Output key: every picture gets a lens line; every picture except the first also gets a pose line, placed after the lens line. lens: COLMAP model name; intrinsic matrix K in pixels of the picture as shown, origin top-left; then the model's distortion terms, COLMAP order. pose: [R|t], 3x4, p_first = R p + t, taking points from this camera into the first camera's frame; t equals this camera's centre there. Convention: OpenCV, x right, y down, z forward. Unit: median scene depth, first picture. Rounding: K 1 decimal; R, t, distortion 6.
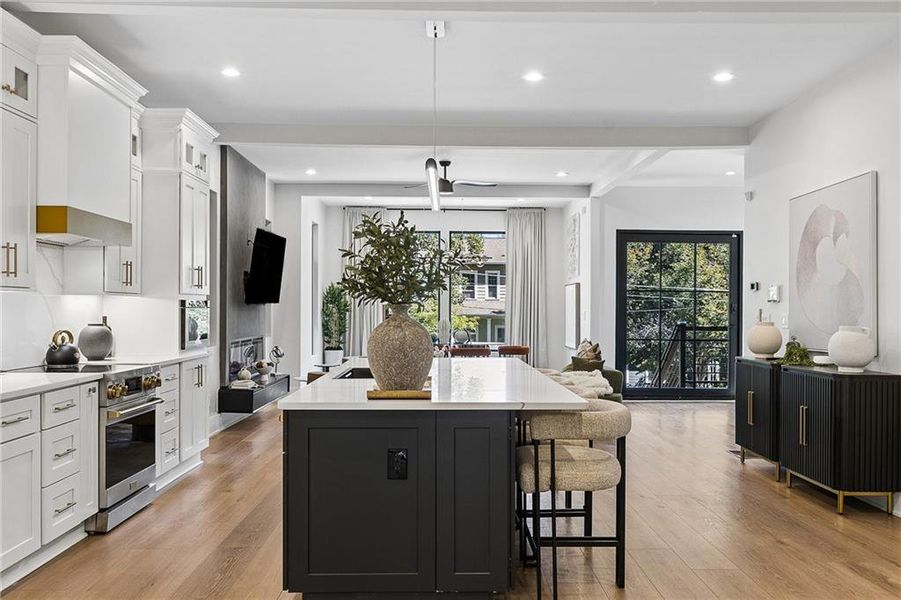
lens RADIAL K [[795.6, 0, 459.1], [0, 795.6, 302.2], [0, 0, 1]] dist [-0.011117, 0.002944]
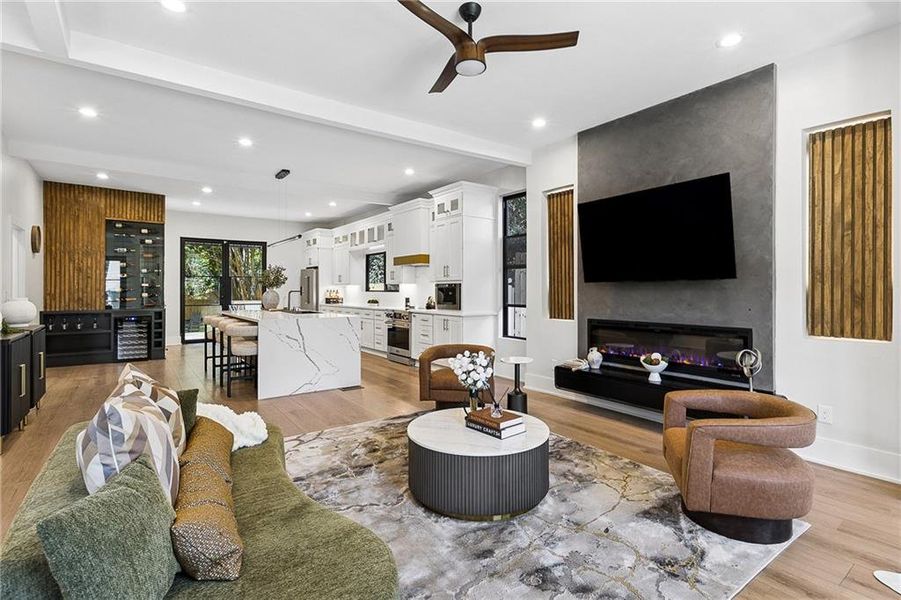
lens RADIAL K [[434.3, 0, 448.2], [0, 434.3, 291.0], [0, 0, 1]] dist [0.010584, -0.000340]
pose [[-0.830744, 0.001615, -0.556653, 0.162599], [0.004635, 0.999981, -0.004015, 0.012446], [0.556636, -0.005915, -0.830735, 1.299673]]
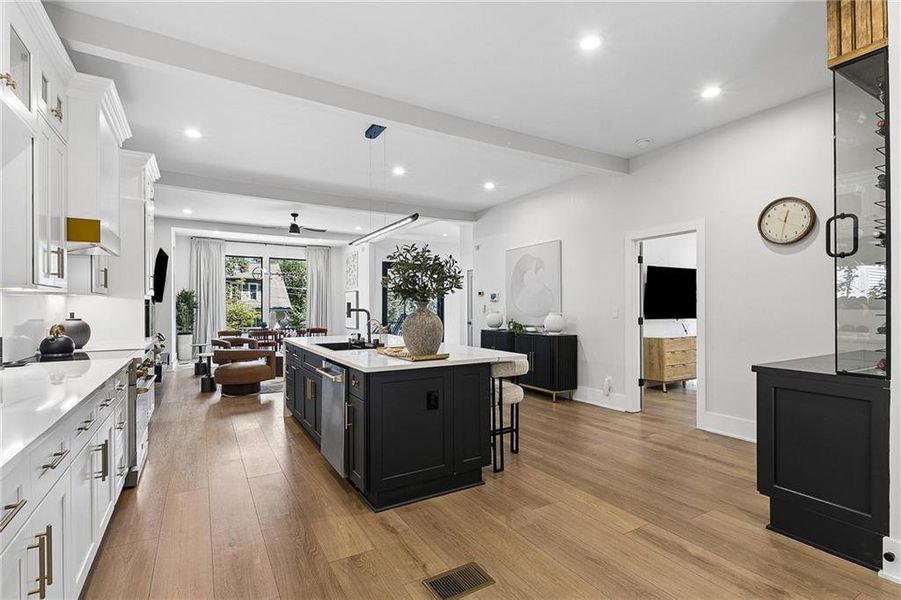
lens RADIAL K [[434.3, 0, 464.7], [0, 434.3, 302.1], [0, 0, 1]] dist [0.010584, -0.000340]
pose [[0.861600, 0.000234, 0.507589, -0.175174], [-0.000153, 1.000000, -0.000200, 0.001128], [-0.507589, 0.000094, 0.861600, 0.073980]]
